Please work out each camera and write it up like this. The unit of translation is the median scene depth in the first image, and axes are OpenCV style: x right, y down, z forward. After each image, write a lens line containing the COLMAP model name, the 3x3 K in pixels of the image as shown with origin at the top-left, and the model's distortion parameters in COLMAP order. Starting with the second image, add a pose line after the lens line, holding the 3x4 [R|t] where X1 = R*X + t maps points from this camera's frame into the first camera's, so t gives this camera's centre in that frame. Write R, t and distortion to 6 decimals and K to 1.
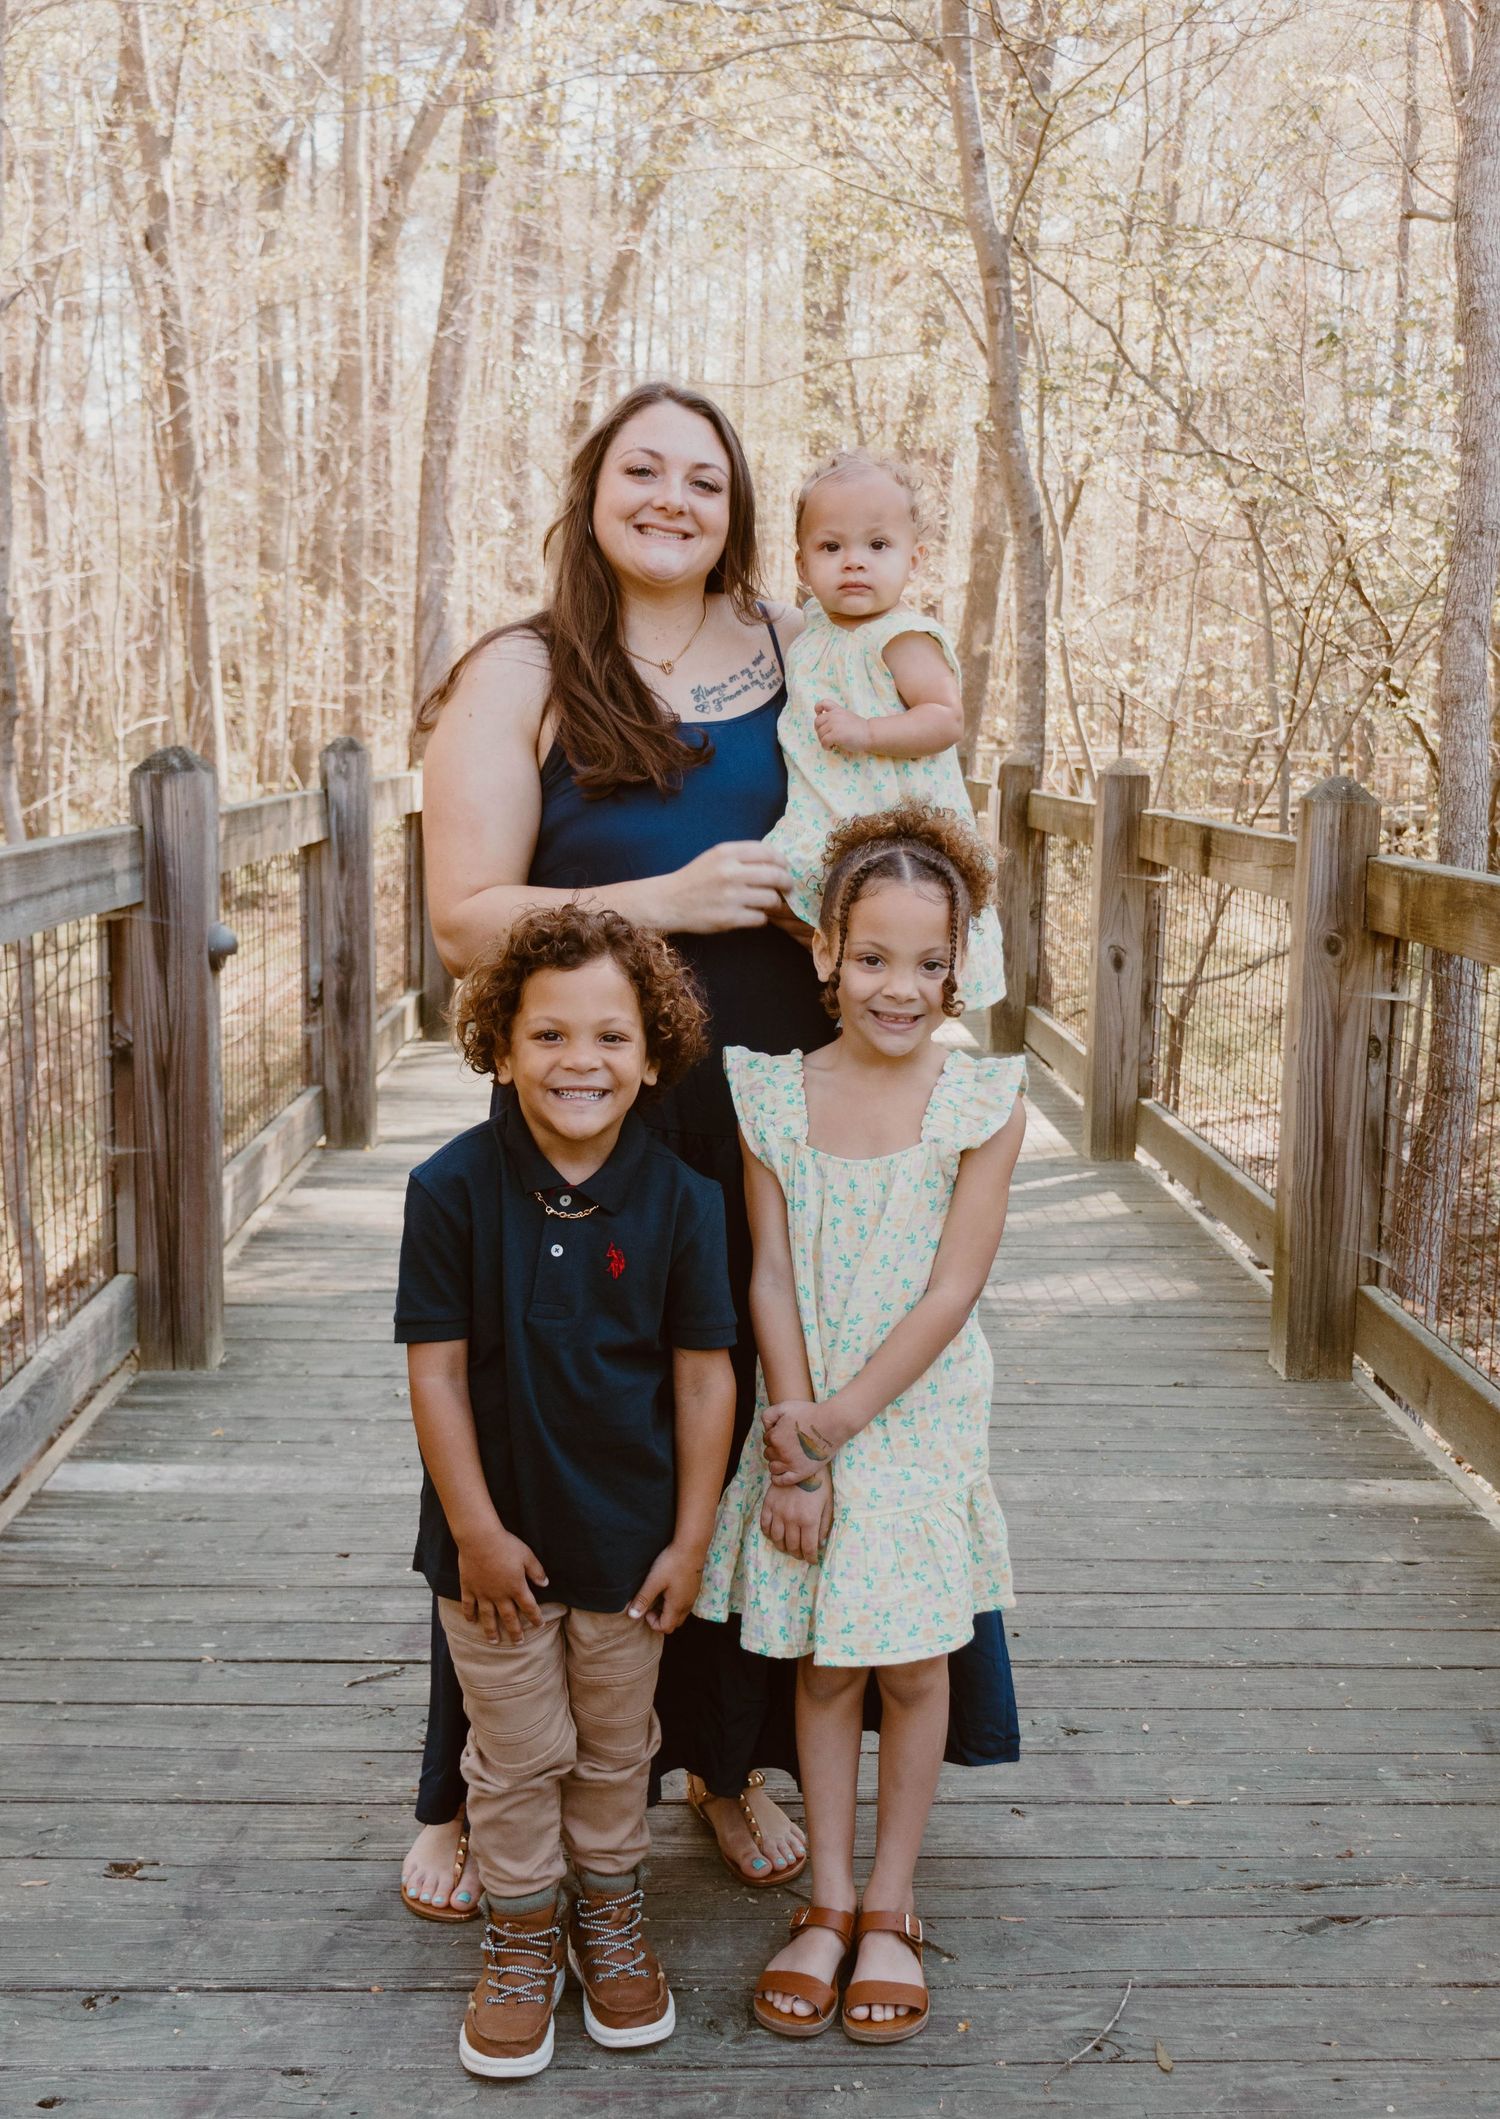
lens RADIAL K [[2403.1, 0, 833.6], [0, 2403.1, 1065.8], [0, 0, 1]] dist [-0.004095, 0.015559]
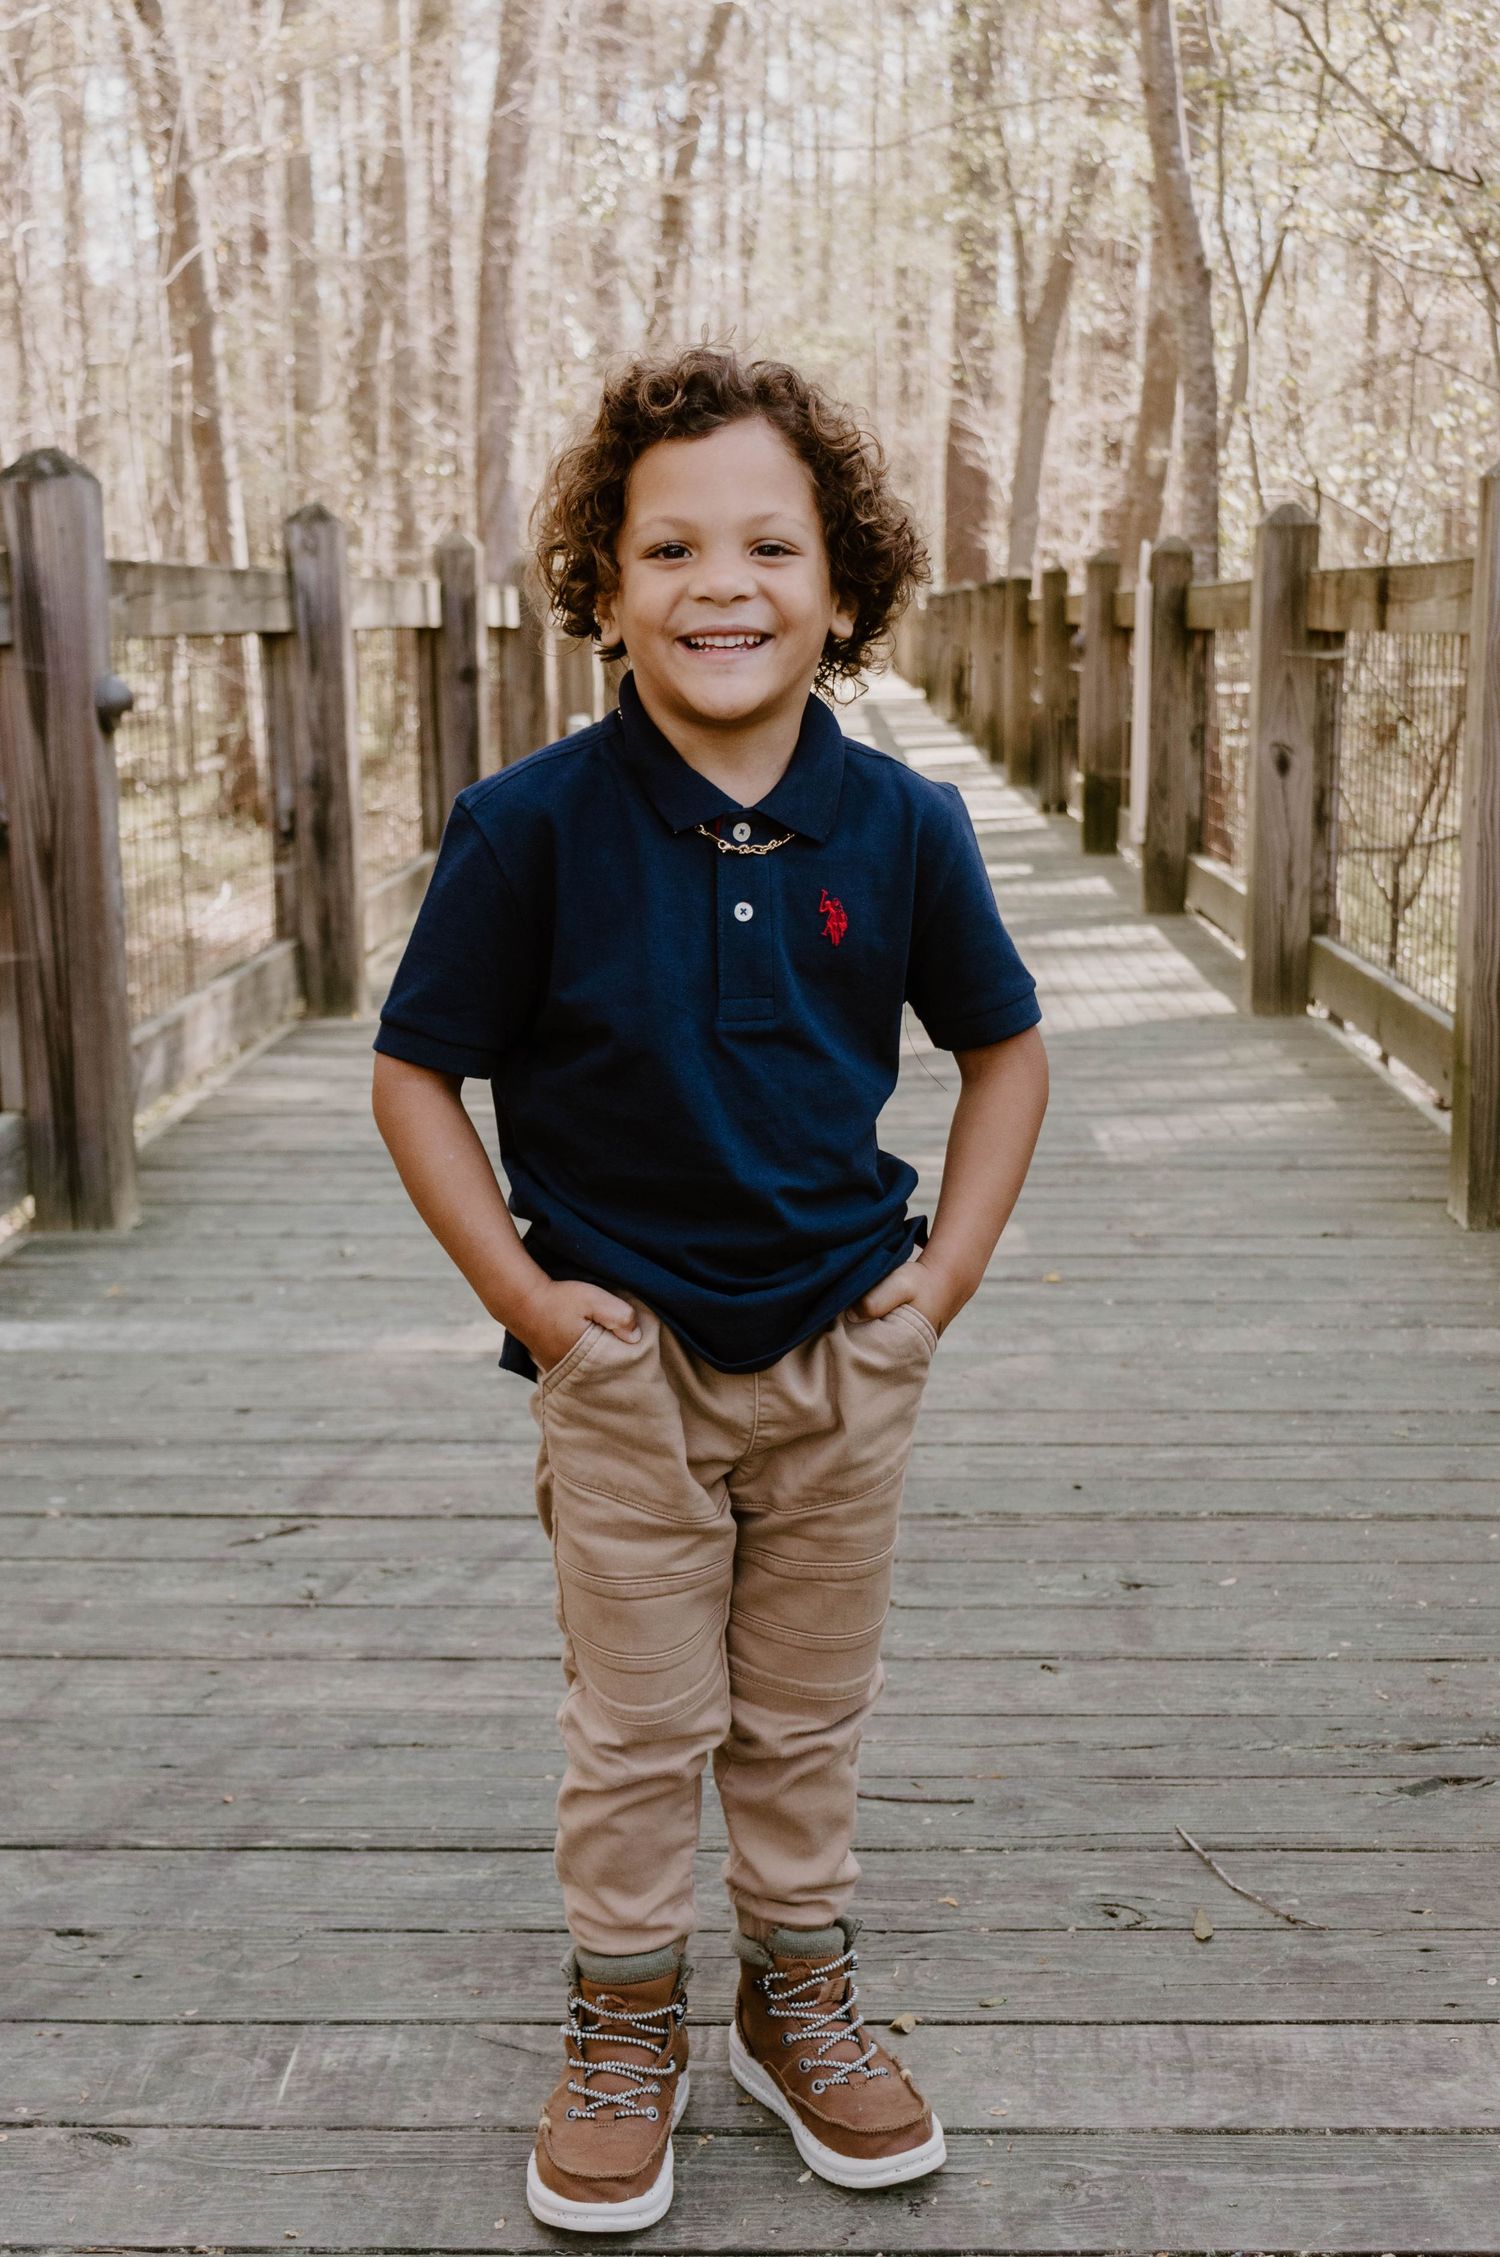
lens RADIAL K [[2893.5, 0, 815.6], [0, 2893.5, 1186.6], [0, 0, 1]] dist [-0.010189, 0.034953]
pose [[0.997516, -0.015806, -0.068643, 0.043138], [0.019482, 0.998393, 0.053214, 0.066164], [0.067692, -0.054419, 0.996221, 0.046677]]
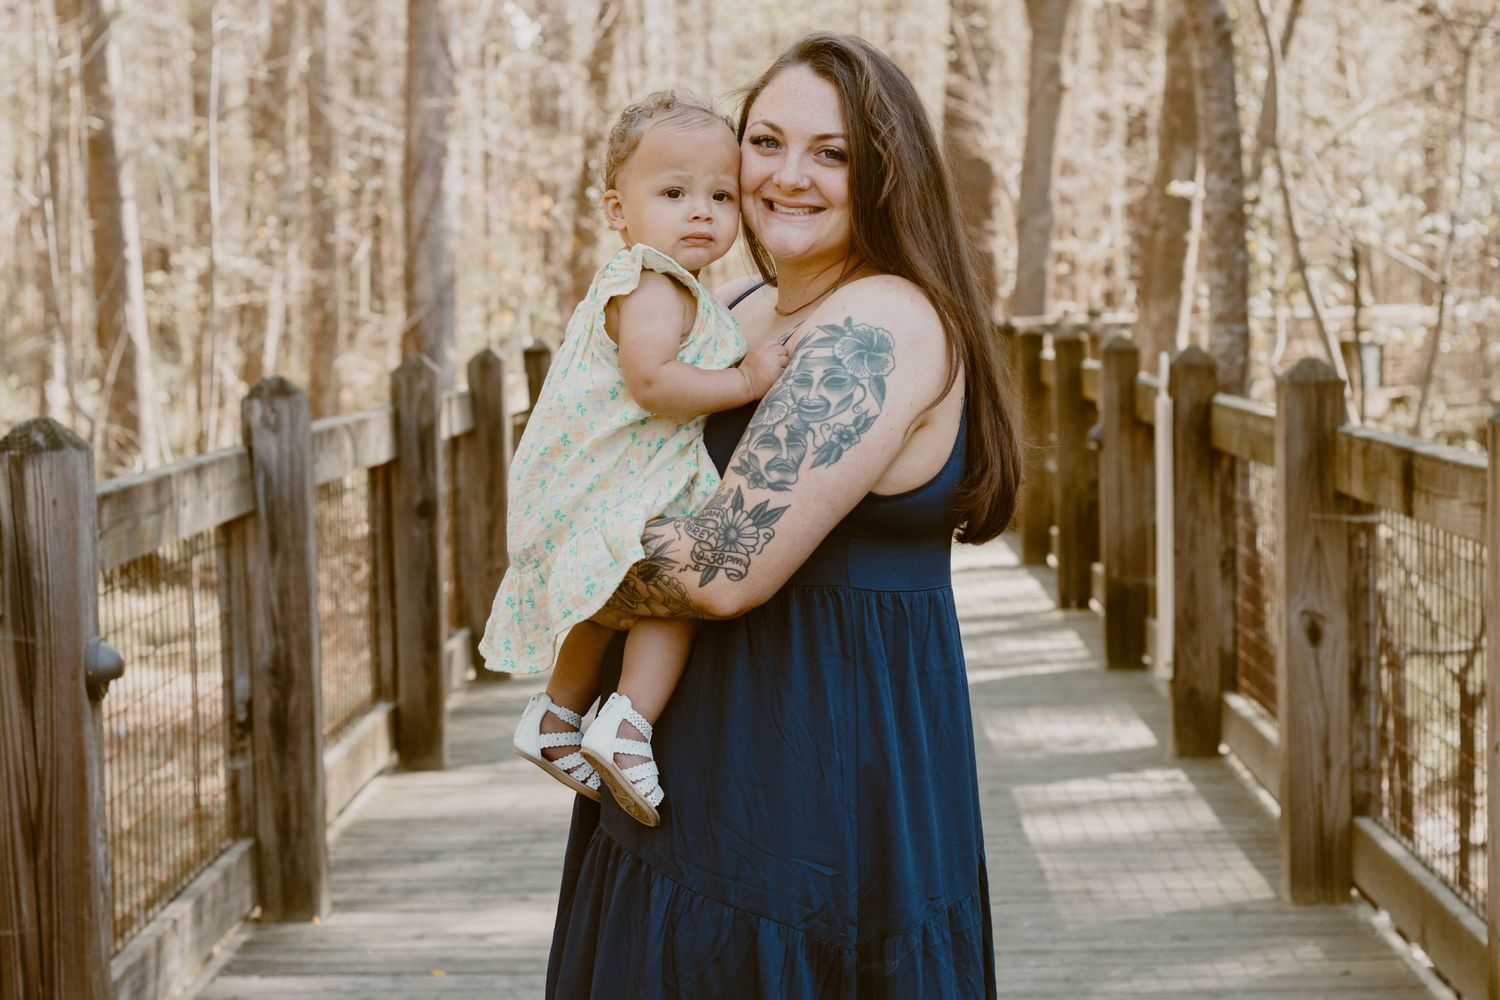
lens RADIAL K [[3472.7, 0, 750.0], [0, 3472.7, 500.0], [0, 0, 1]] dist [0.050210, -0.404570]
pose [[0.996001, -0.041460, -0.079136, 0.049805], [0.034936, 0.996010, -0.082117, -0.003708], [0.082225, 0.079024, 0.993476, -0.120397]]
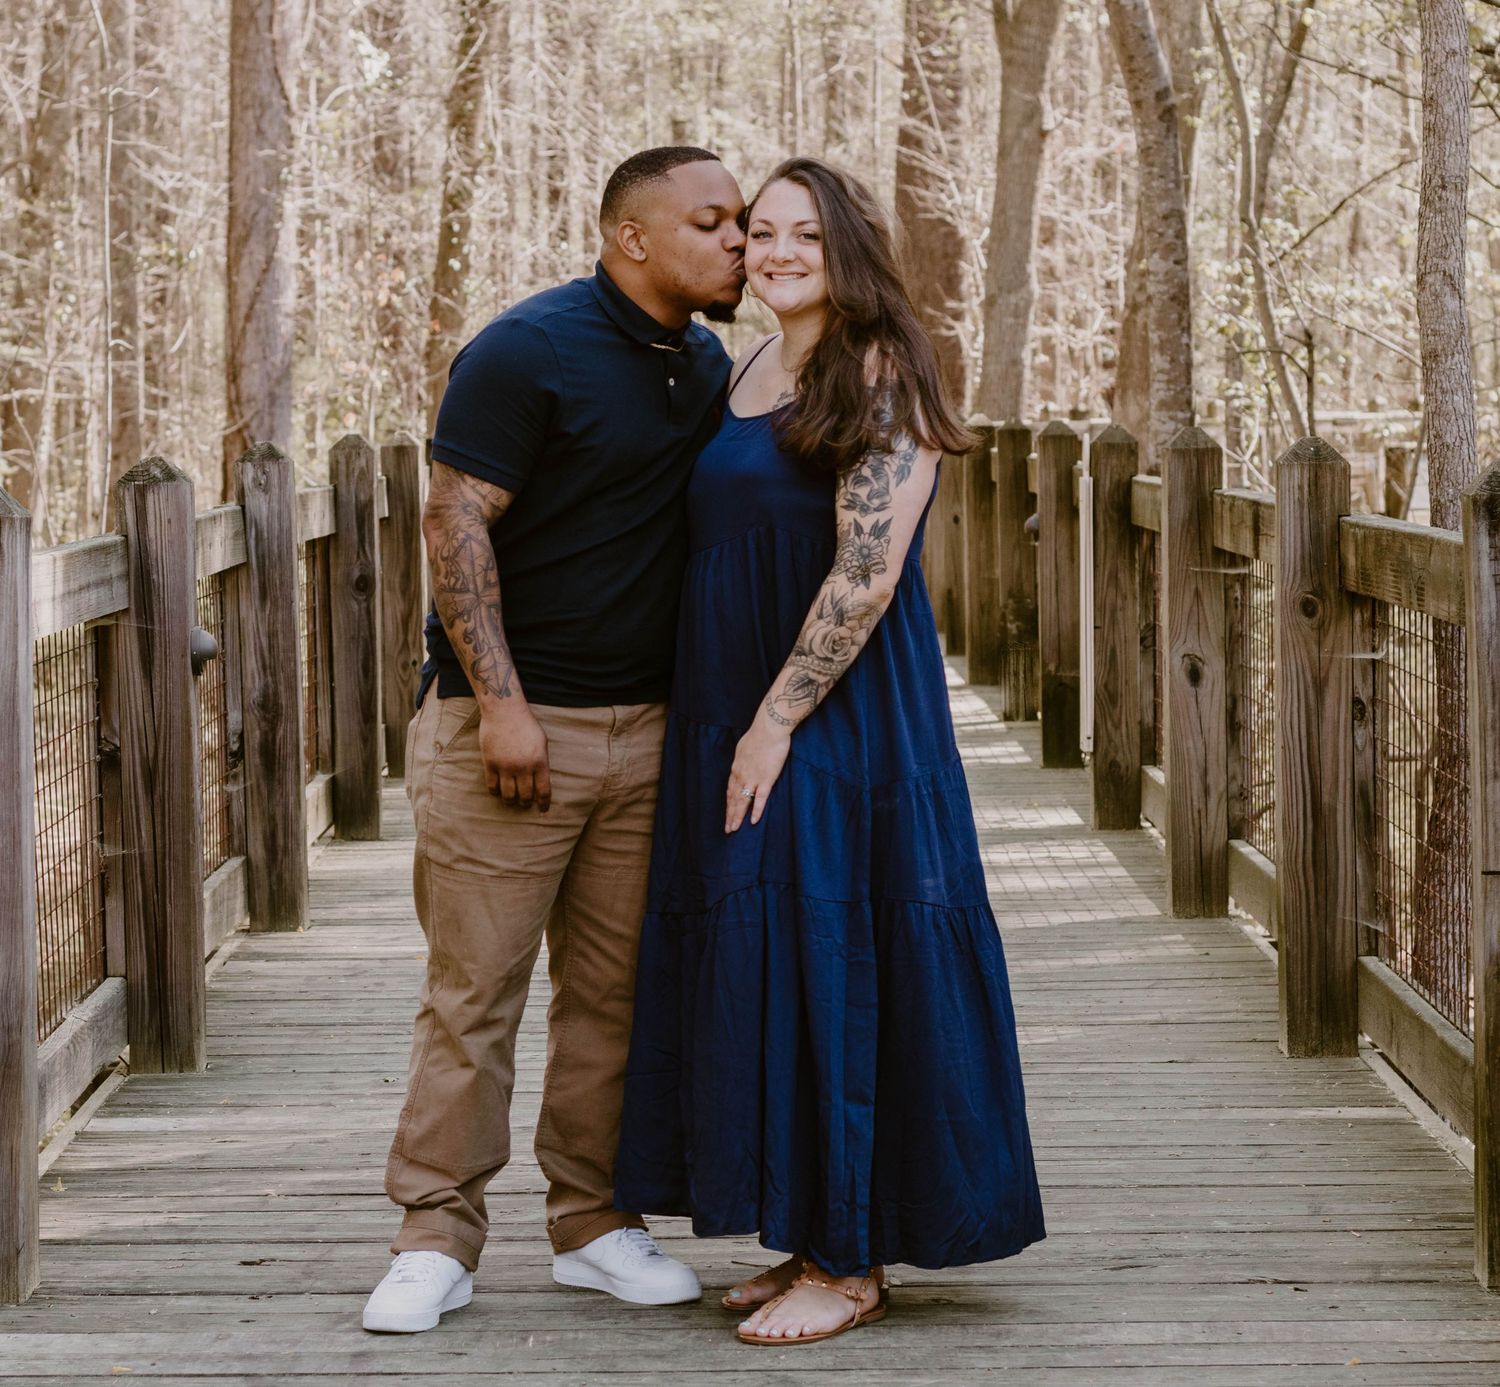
lens RADIAL K [[4828.5, 0, 597.2], [0, 4828.5, 692.1], [0, 0, 1]] dist [0.047618, -0.383709]
pose [[0.995440, -0.038679, -0.087201, 0.091524], [0.031626, 0.996223, -0.080870, 0.140969], [0.090000, 0.077743, 0.992903, -1.033306]]
